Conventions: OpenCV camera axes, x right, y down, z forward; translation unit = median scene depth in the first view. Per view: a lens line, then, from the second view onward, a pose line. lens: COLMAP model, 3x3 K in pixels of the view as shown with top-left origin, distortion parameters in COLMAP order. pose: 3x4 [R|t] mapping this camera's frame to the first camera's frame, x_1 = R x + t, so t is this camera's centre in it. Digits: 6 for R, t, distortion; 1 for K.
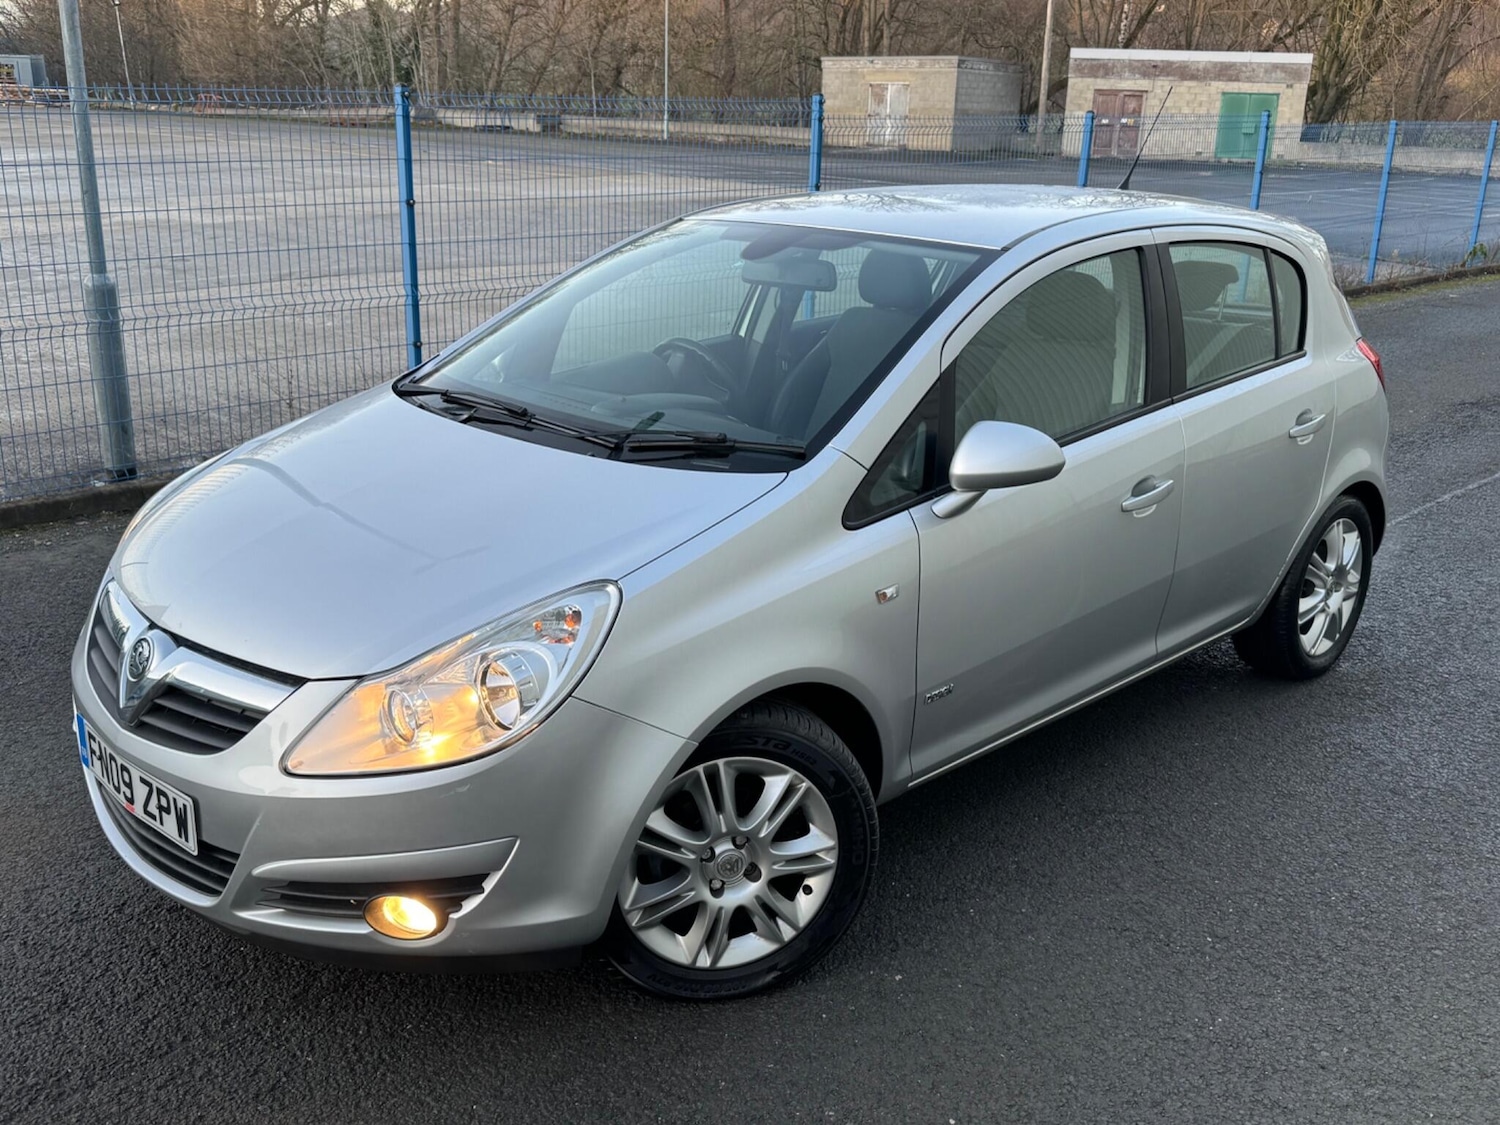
lens RADIAL K [[1472.1, 0, 742.6], [0, 1472.1, 570.2], [0, 0, 1]] dist [0.094105, 0.000000]
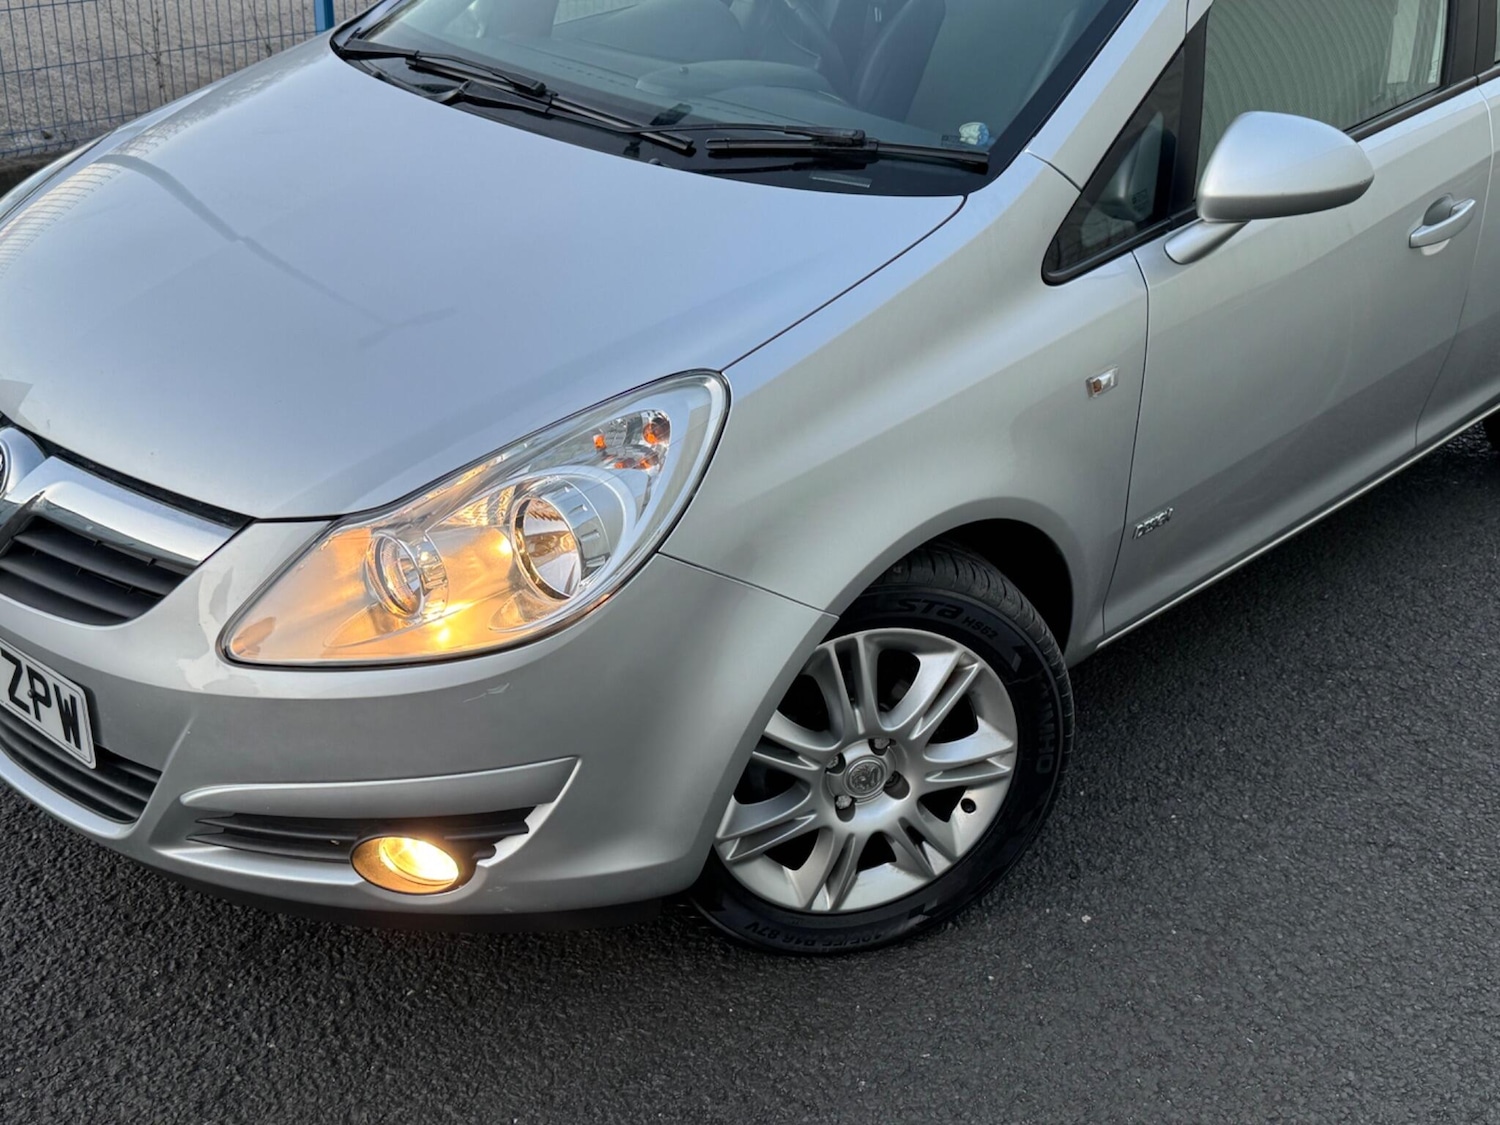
lens RADIAL K [[1787.0, 0, 753.6], [0, 1787.0, 598.3], [0, 0, 1]] dist [0.129963, 0.000000]
pose [[0.999686, 0.007030, 0.024041, -0.082465], [-0.011150, 0.984364, 0.175793, -0.030725], [-0.022429, -0.176006, 0.984133, 0.186332]]
